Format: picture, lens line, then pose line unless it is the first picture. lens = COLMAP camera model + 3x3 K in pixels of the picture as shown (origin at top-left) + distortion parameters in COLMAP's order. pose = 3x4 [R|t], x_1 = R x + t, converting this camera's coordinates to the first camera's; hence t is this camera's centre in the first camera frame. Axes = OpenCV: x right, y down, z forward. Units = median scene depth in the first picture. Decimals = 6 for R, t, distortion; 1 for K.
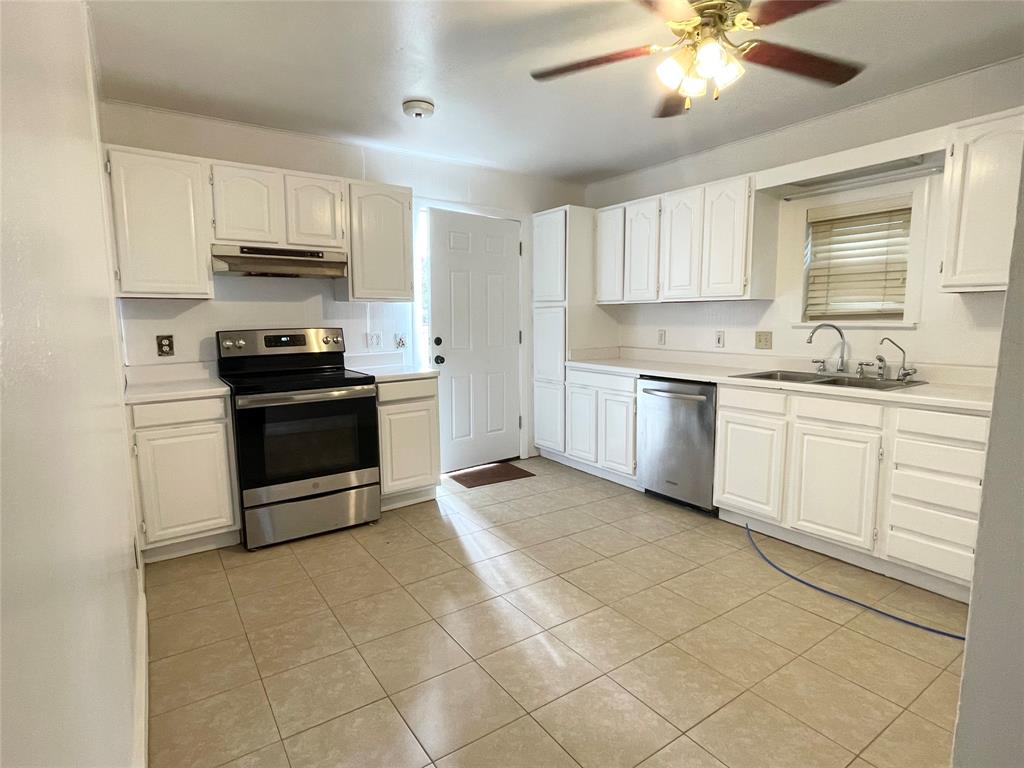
lens RADIAL K [[535.7, 0, 510.3], [0, 535.7, 383.4], [0, 0, 1]] dist [-0.004015, 0.002018]
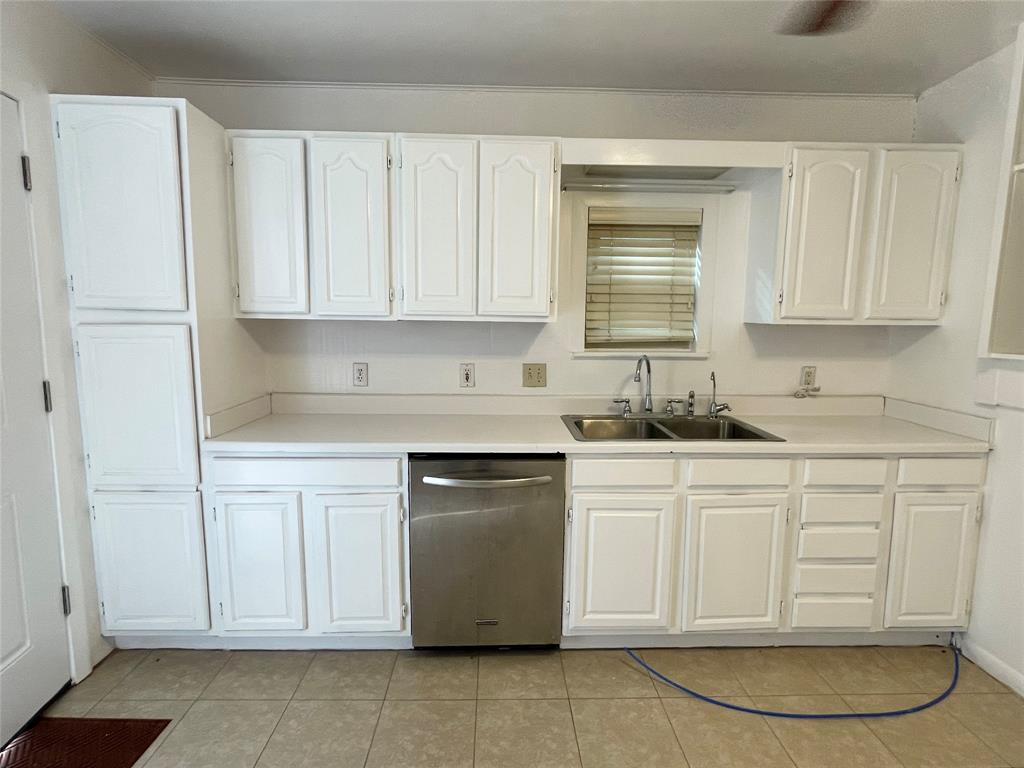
lens RADIAL K [[535.7, 0, 510.0], [0, 535.7, 382.7], [0, 0, 1]] dist [-0.004015, 0.002018]
pose [[0.540416, -0.091098, 0.836452, -0.177596], [0.088235, 0.994776, 0.051334, -0.121013], [-0.836759, 0.046063, 0.545631, 0.682680]]
